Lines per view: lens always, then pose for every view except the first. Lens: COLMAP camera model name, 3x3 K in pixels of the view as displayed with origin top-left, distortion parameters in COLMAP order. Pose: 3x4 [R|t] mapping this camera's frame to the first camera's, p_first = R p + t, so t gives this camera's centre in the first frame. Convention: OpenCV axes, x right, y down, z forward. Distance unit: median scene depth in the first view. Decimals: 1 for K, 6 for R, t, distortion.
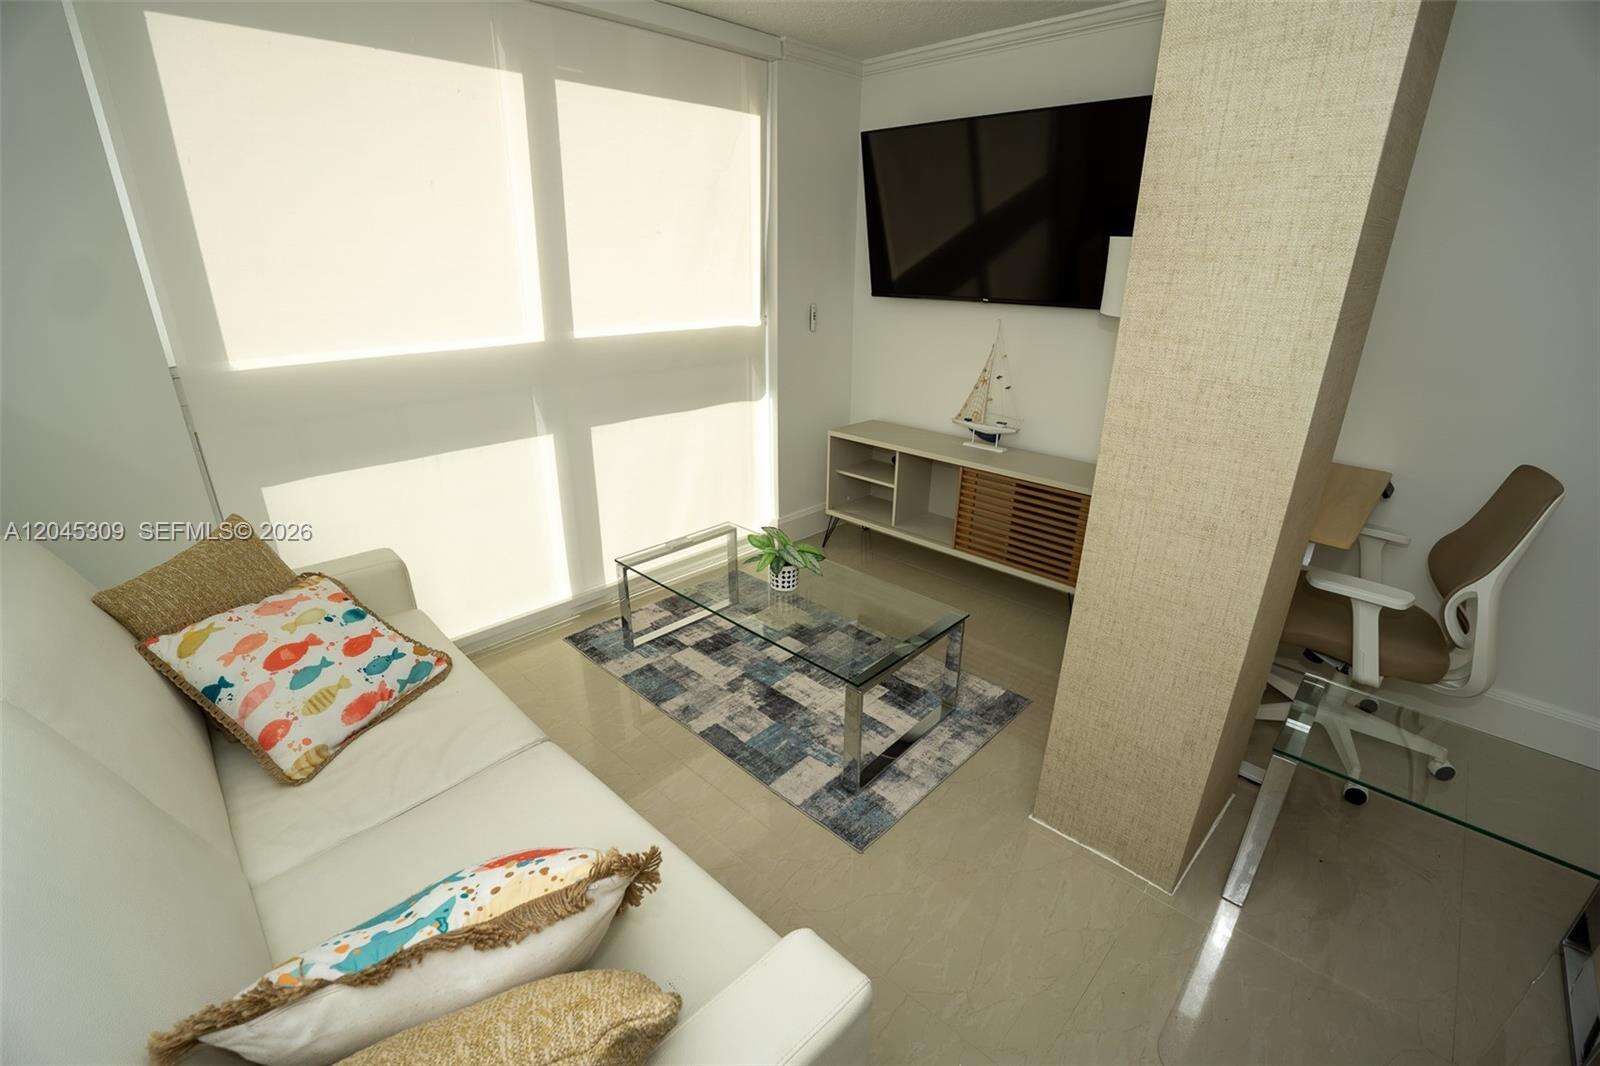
lens RADIAL K [[696.8, 0, 796.9], [0, 696.8, 540.8], [0, 0, 1]] dist [-0.070197, 0.015204]
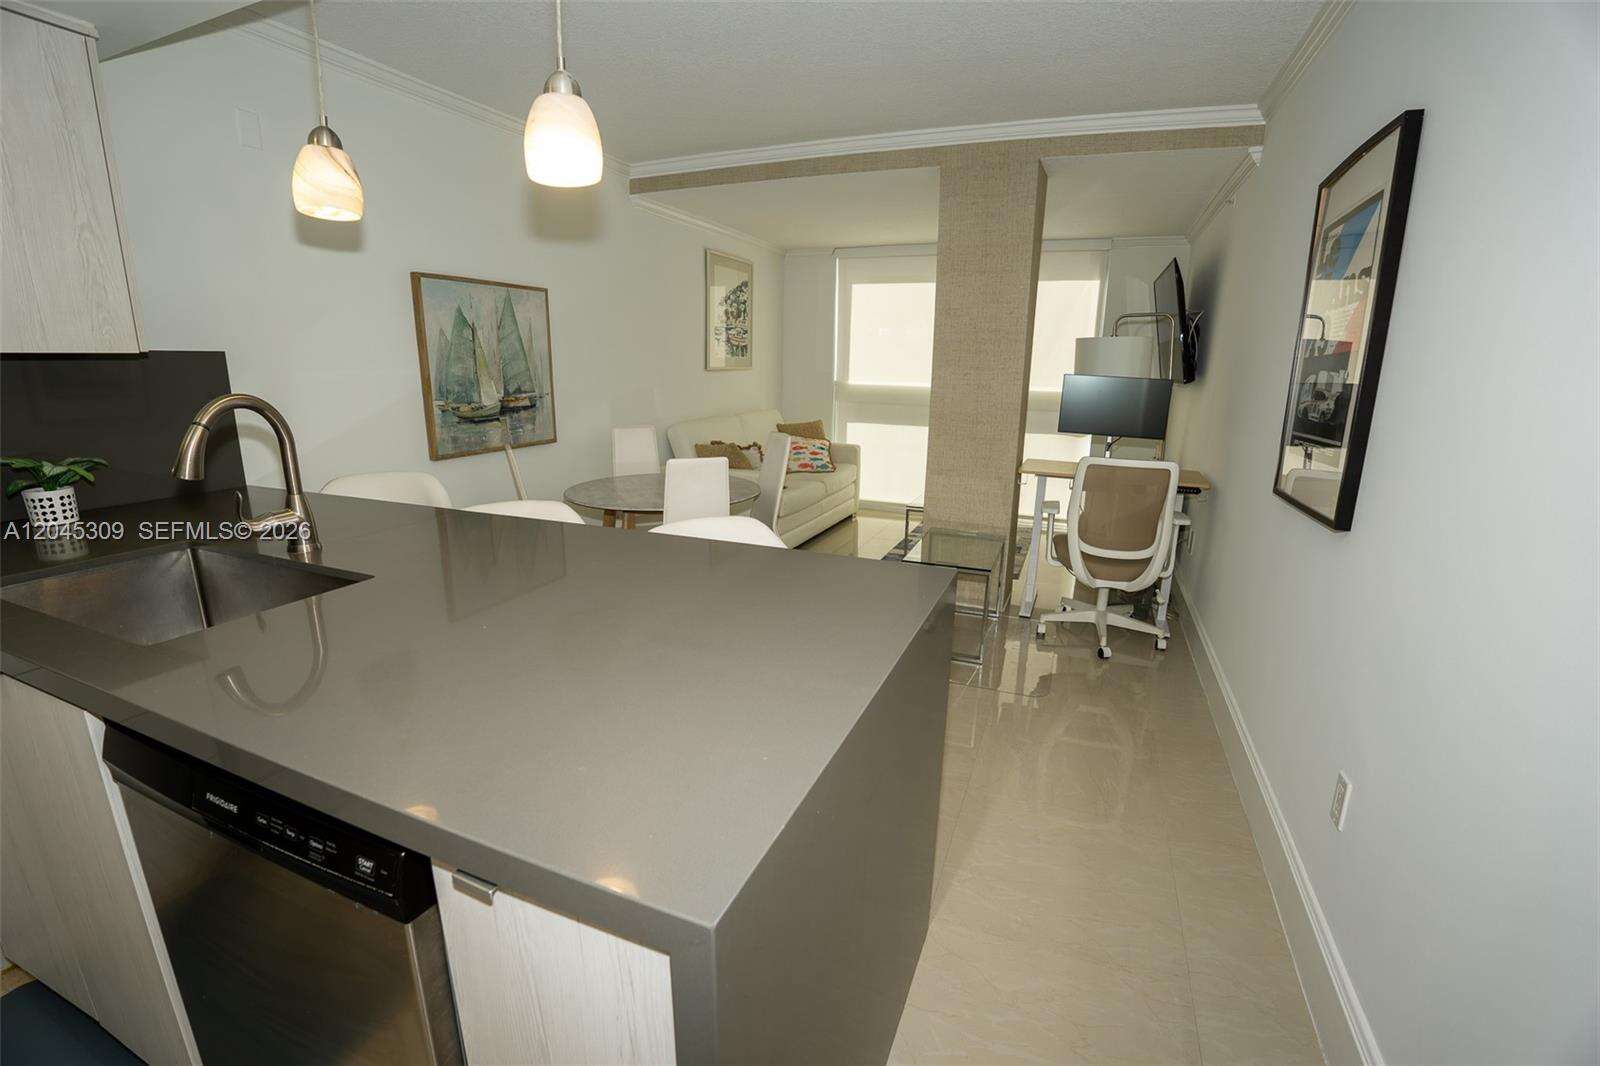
lens RADIAL K [[696.8, 0, 796.9], [0, 696.8, 540.8], [0, 0, 1]] dist [-0.070197, 0.015204]
pose [[0.369848, 0.226601, -0.901035, 1.939800], [-0.358039, 0.929660, 0.086835, 0.210840], [0.857333, 0.290490, 0.424965, -0.358880]]
